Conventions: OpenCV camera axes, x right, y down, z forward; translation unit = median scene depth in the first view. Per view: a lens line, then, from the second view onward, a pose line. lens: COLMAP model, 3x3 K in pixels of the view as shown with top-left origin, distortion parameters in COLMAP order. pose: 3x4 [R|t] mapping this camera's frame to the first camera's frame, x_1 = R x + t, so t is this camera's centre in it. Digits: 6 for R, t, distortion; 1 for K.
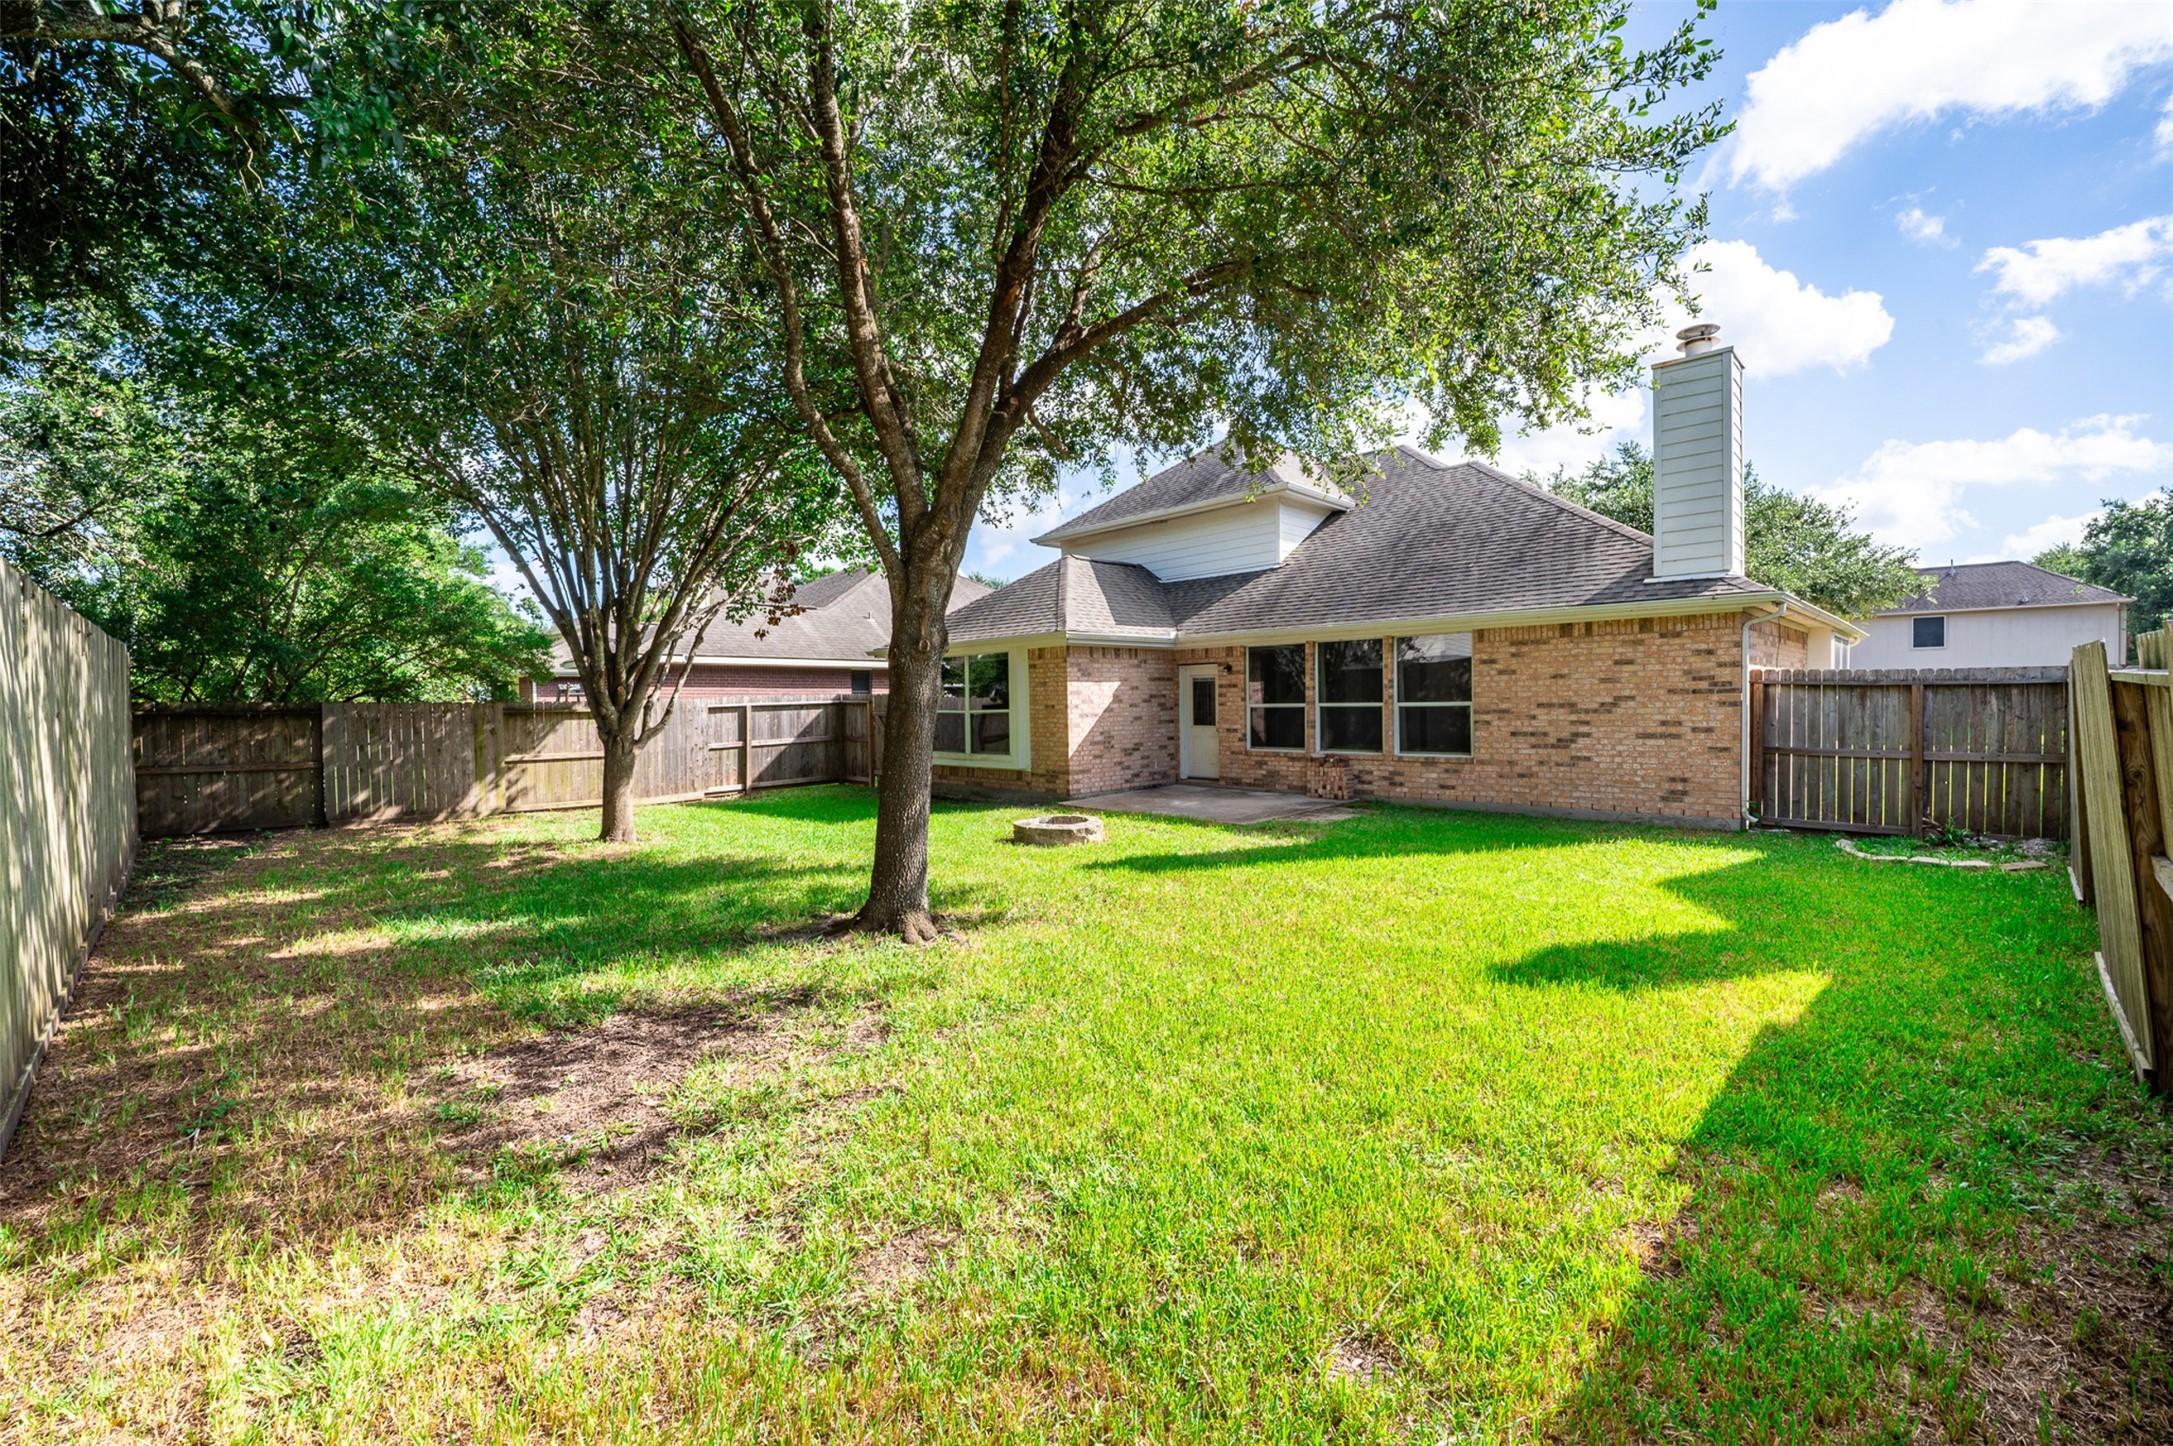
lens RADIAL K [[904.2, 0, 1083.0], [0, 904.2, 703.6], [0, 0, 1]] dist [0.013020, -0.009417]
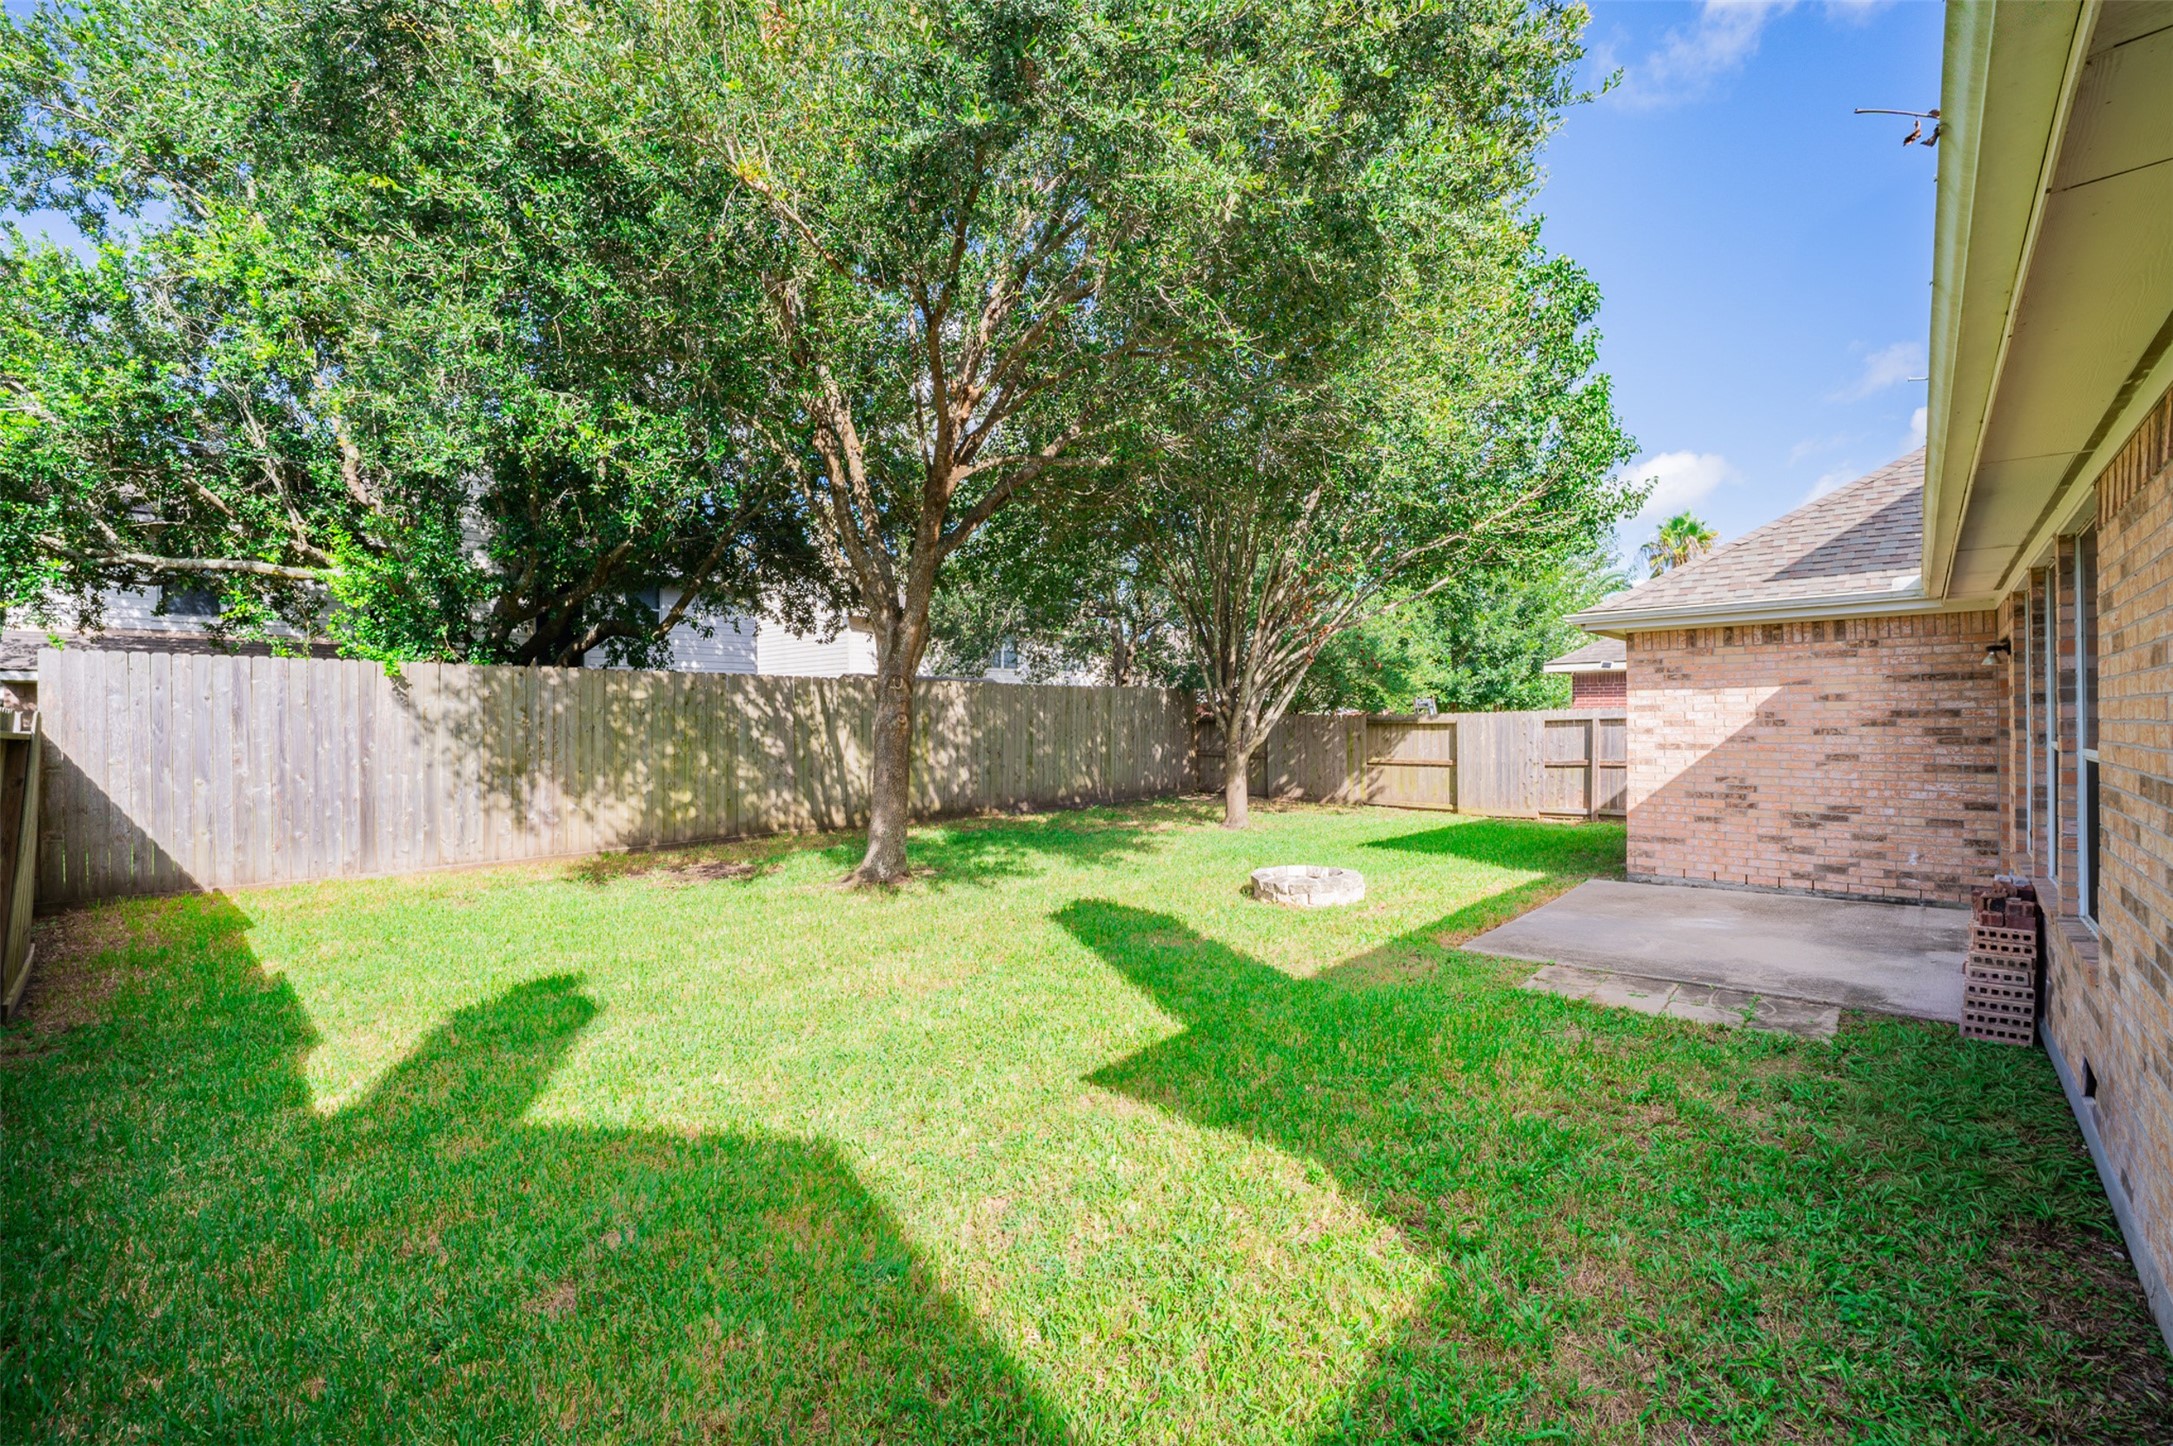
lens RADIAL K [[904.2, 0, 1083.0], [0, 904.2, 703.6], [0, 0, 1]] dist [0.013020, -0.009417]
pose [[0.030854, -0.002156, -0.999522, 0.570271], [0.005974, 0.999980, -0.001972, -0.015556], [0.999506, -0.005911, 0.030866, 0.576929]]
